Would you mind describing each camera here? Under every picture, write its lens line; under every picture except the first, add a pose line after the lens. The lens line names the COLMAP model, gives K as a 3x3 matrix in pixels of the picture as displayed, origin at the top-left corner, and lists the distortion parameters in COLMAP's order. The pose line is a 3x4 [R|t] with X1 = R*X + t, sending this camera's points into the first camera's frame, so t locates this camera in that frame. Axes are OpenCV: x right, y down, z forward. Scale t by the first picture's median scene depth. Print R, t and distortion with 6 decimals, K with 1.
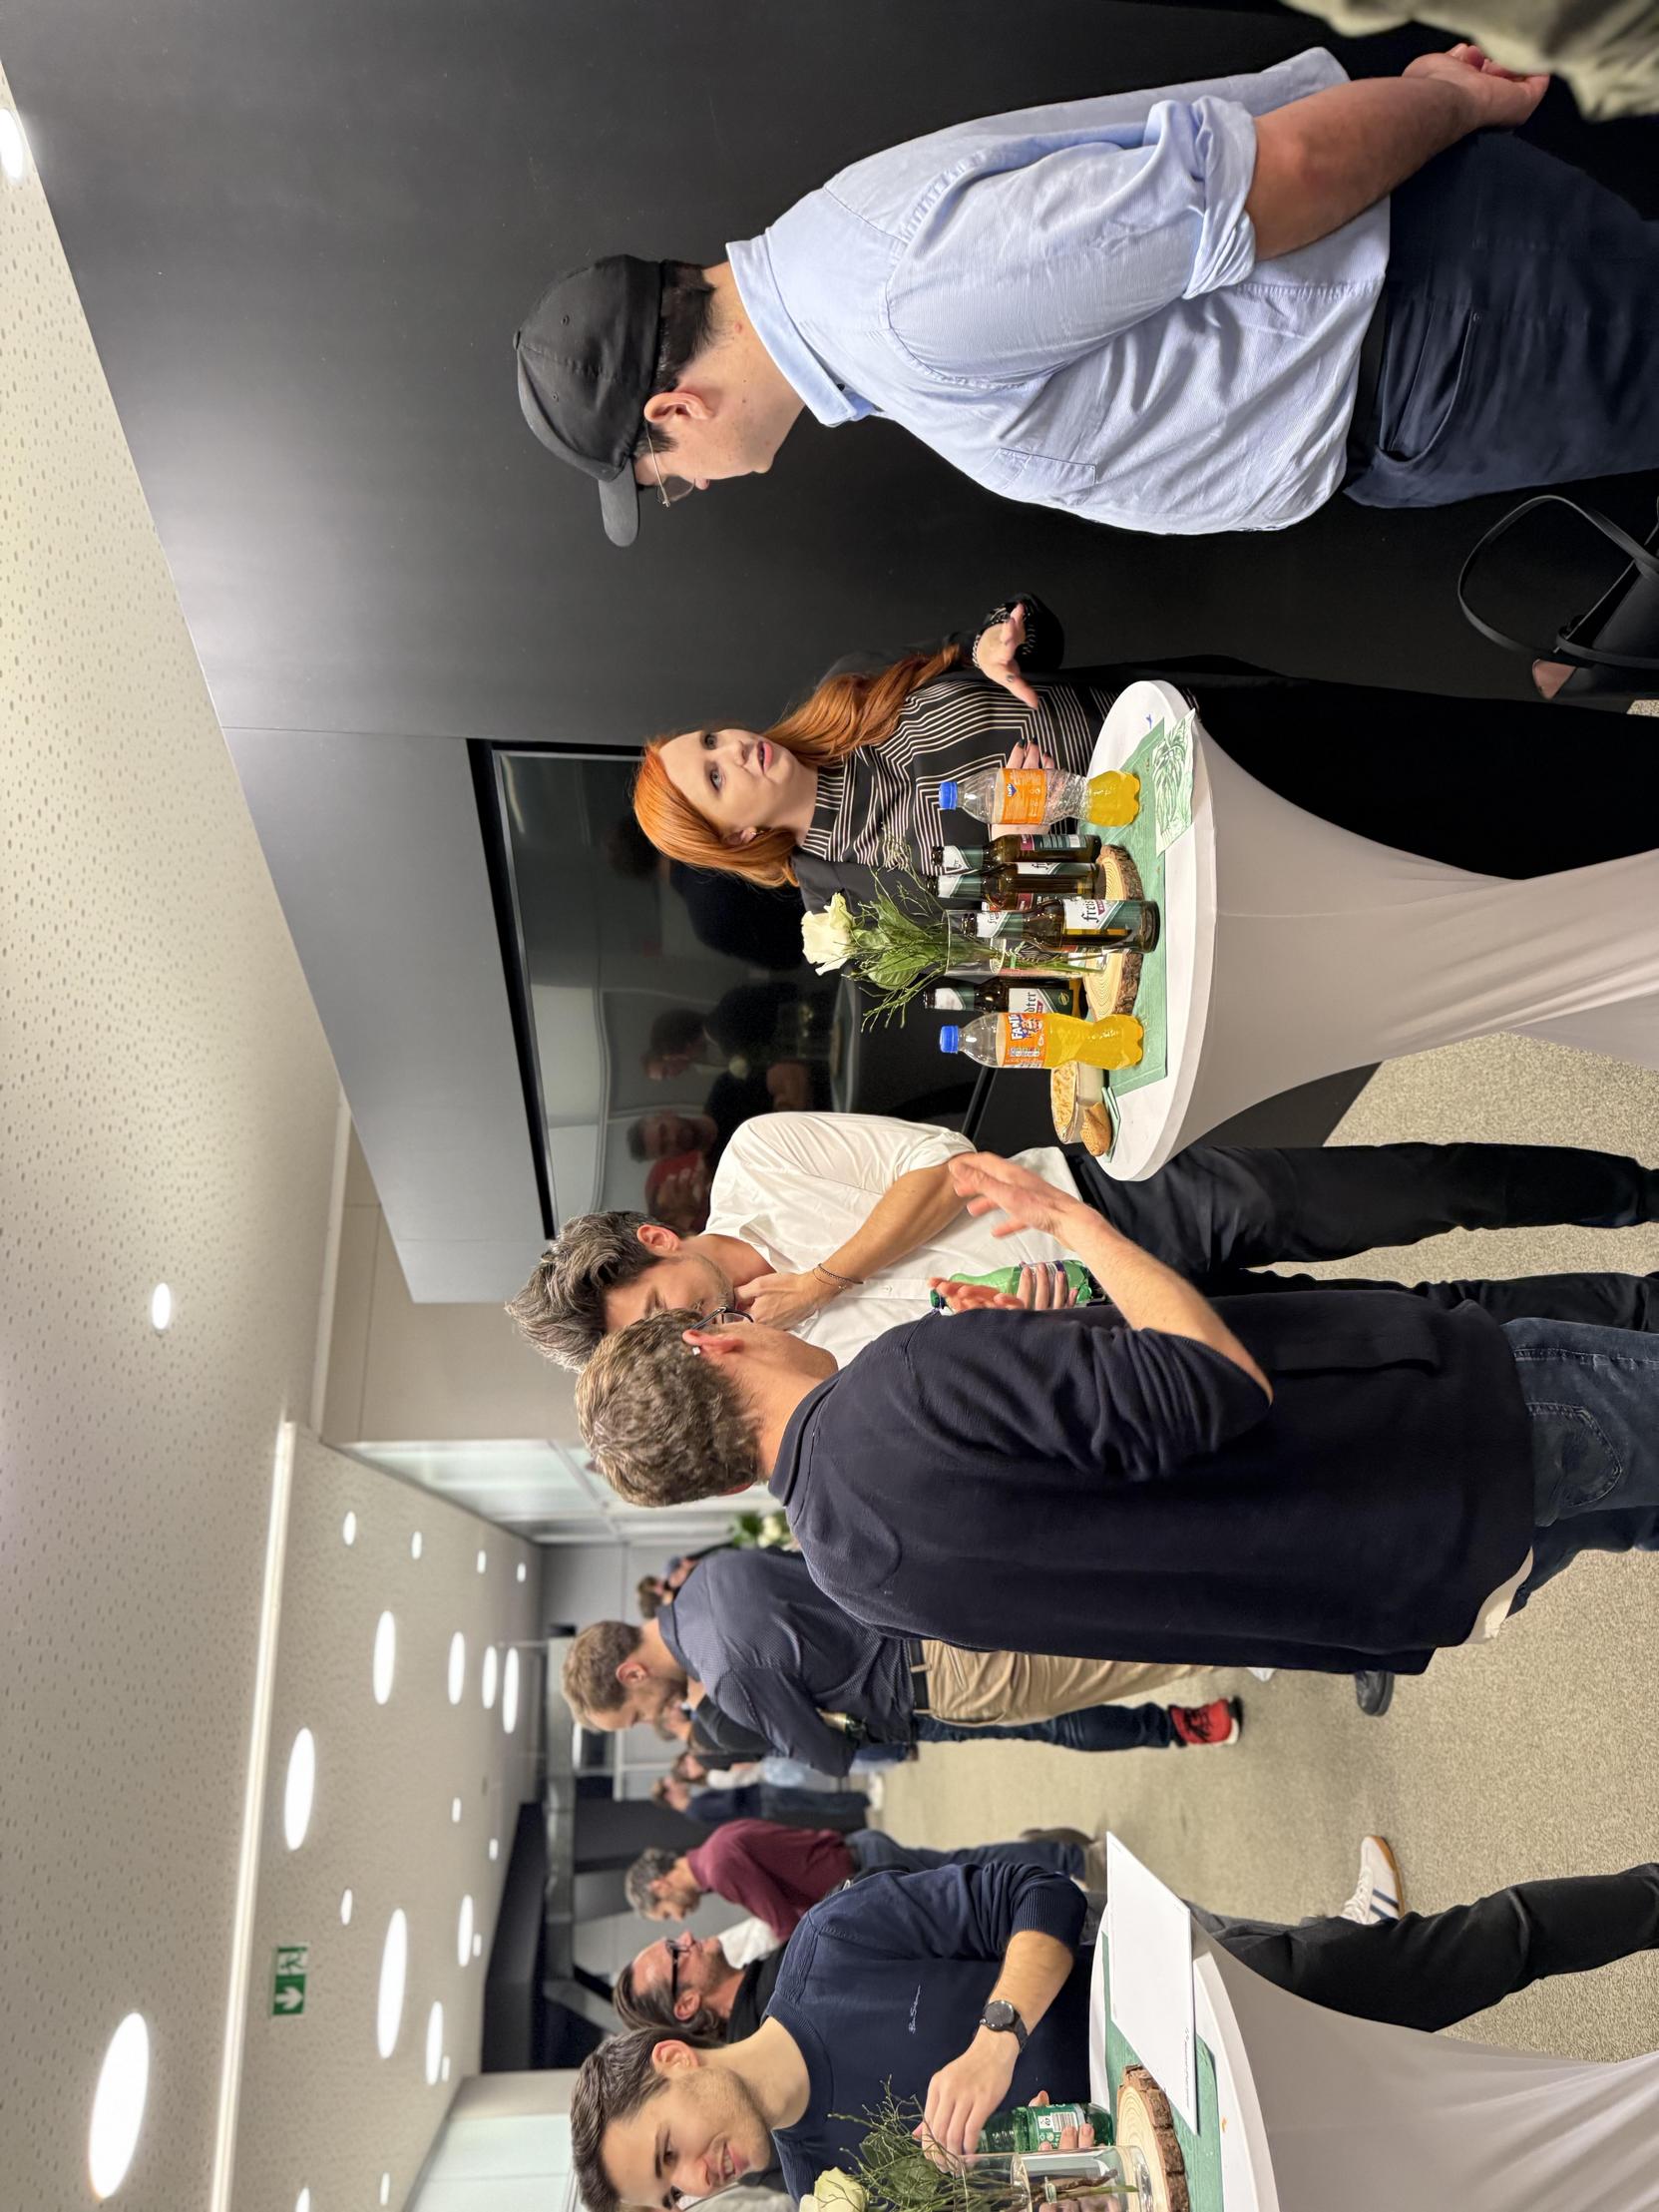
lens RADIAL K [[1560.2, 0, 834.2], [0, 1560.2, 1144.6], [0, 0, 1]] dist [0.043210, -0.041114]
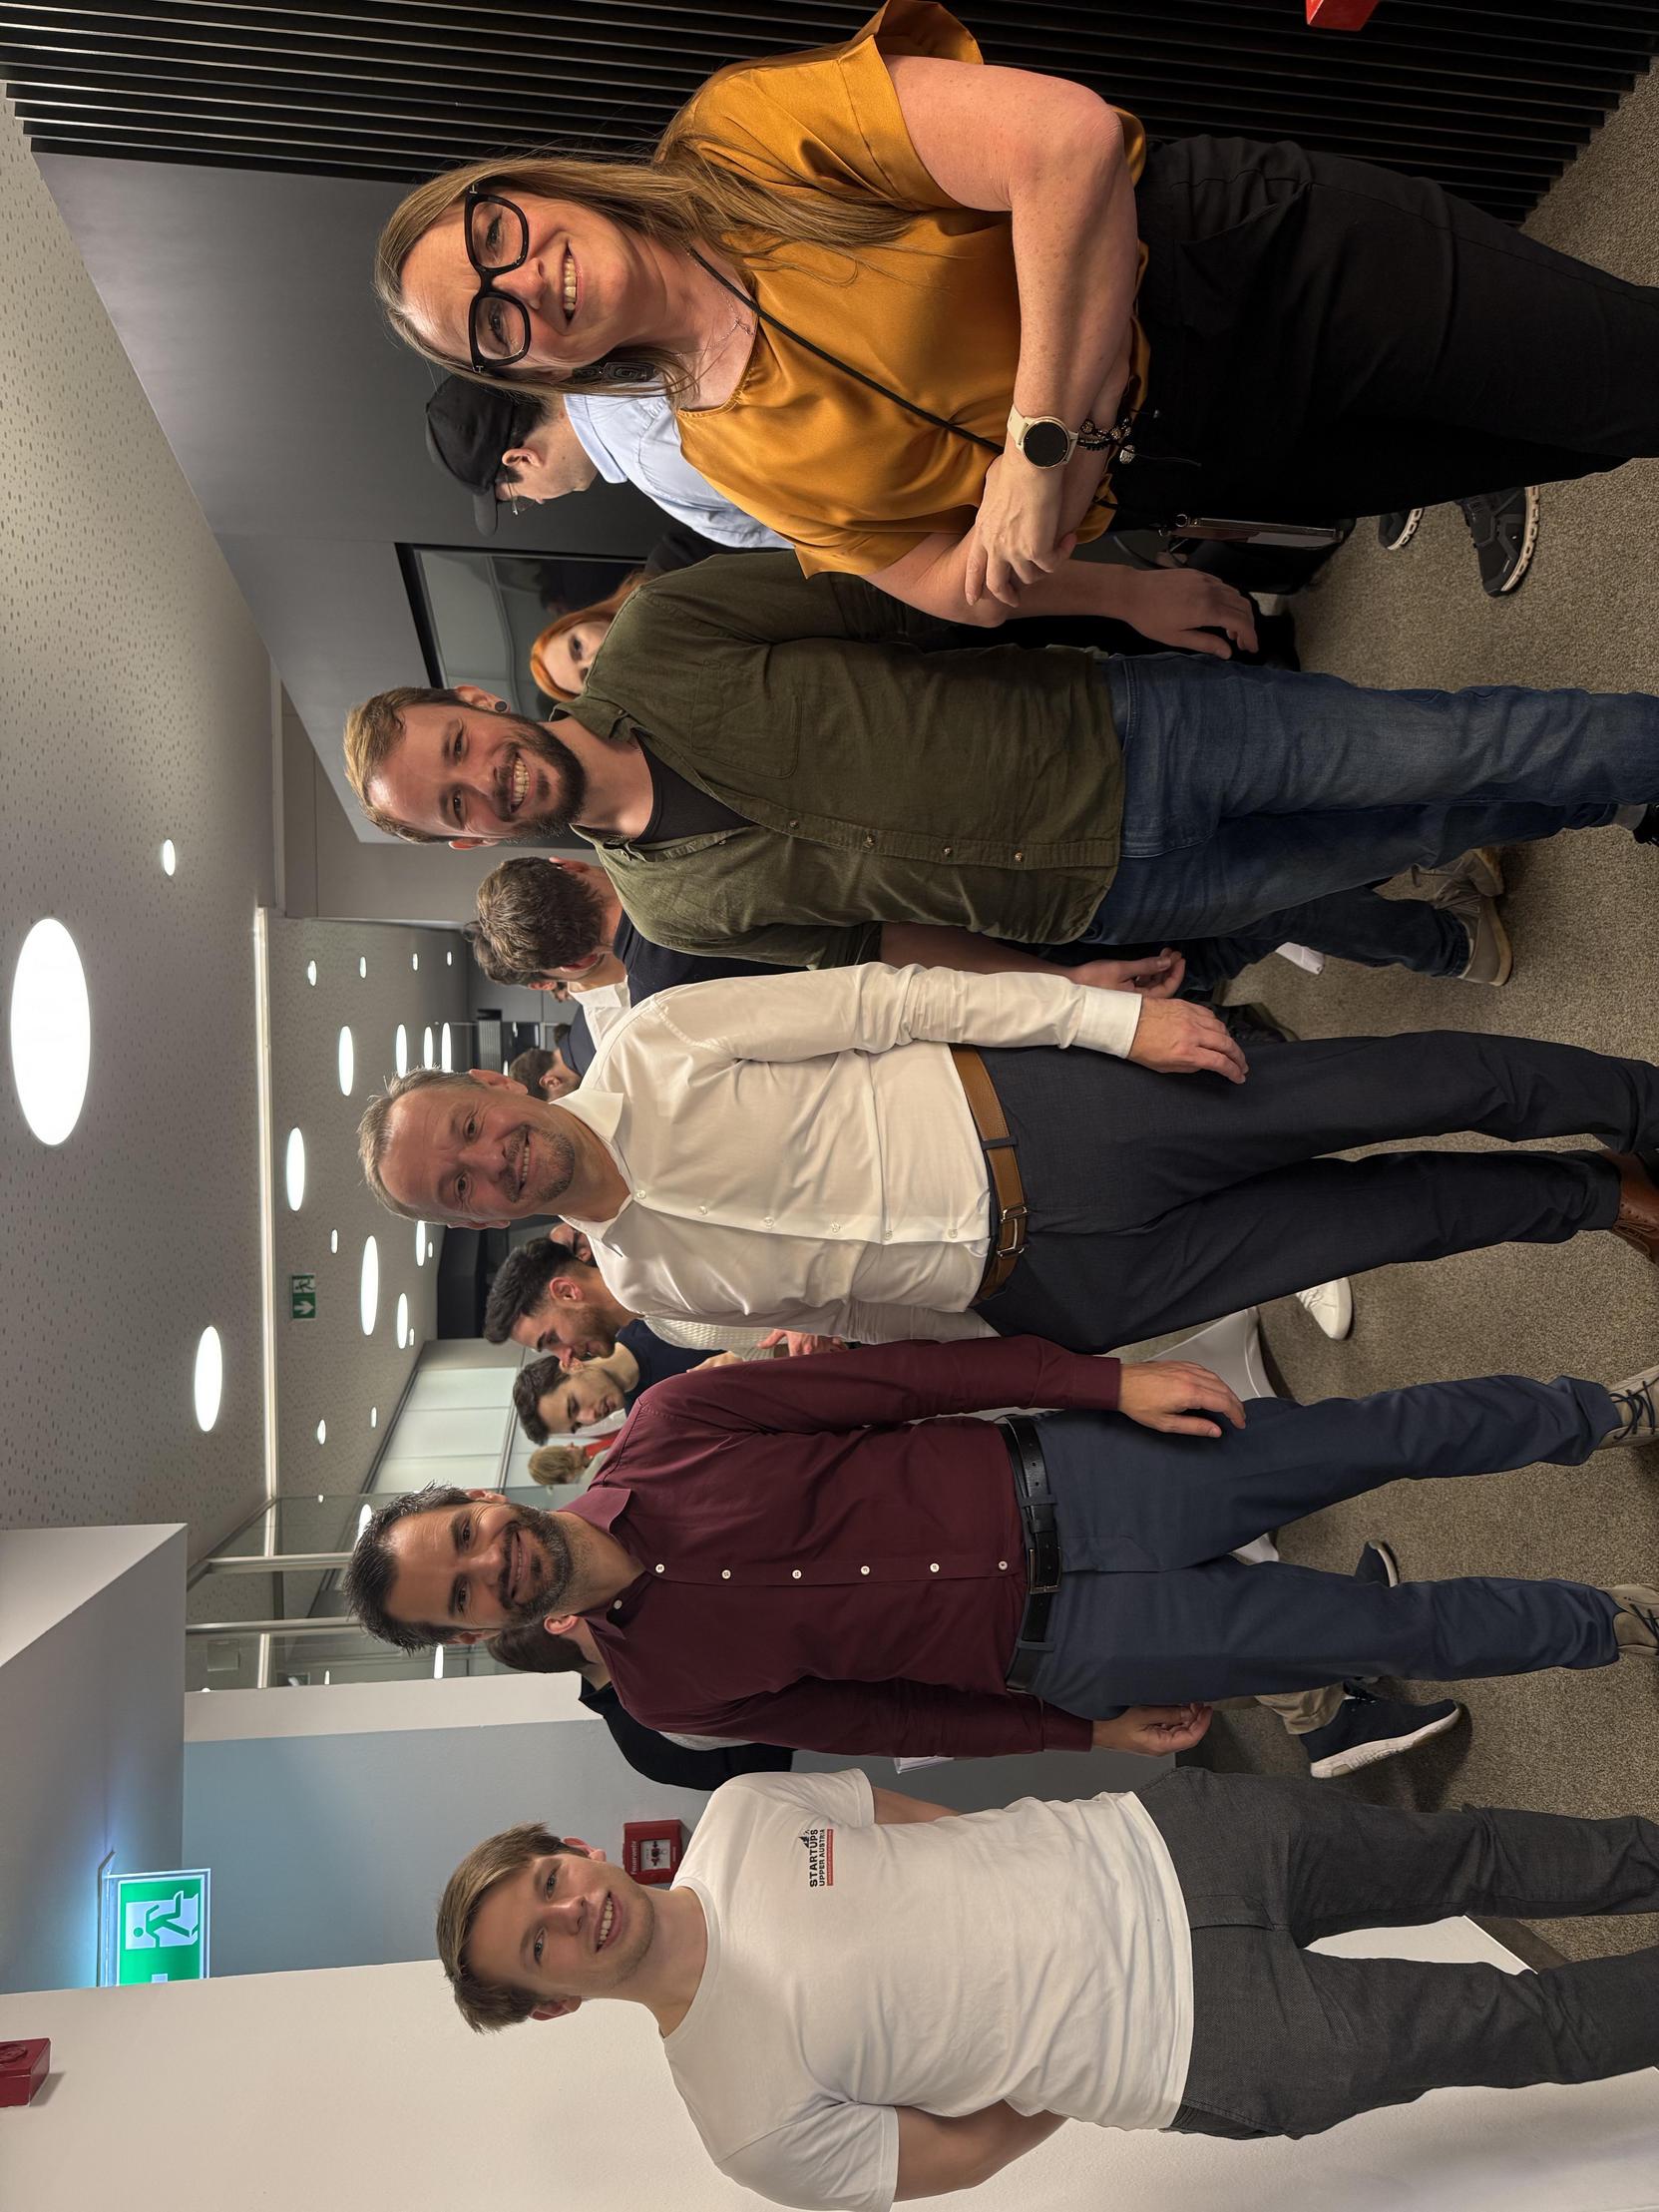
lens RADIAL K [[1560.2, 0, 809.8], [0, 1560.2, 1072.0], [0, 0, 1]] dist [0.043210, -0.041114]
pose [[0.998966, 0.020131, 0.040771, 0.030725], [-0.033650, 0.930348, 0.365130, -0.123452], [-0.030581, -0.366124, 0.930063, -0.163288]]
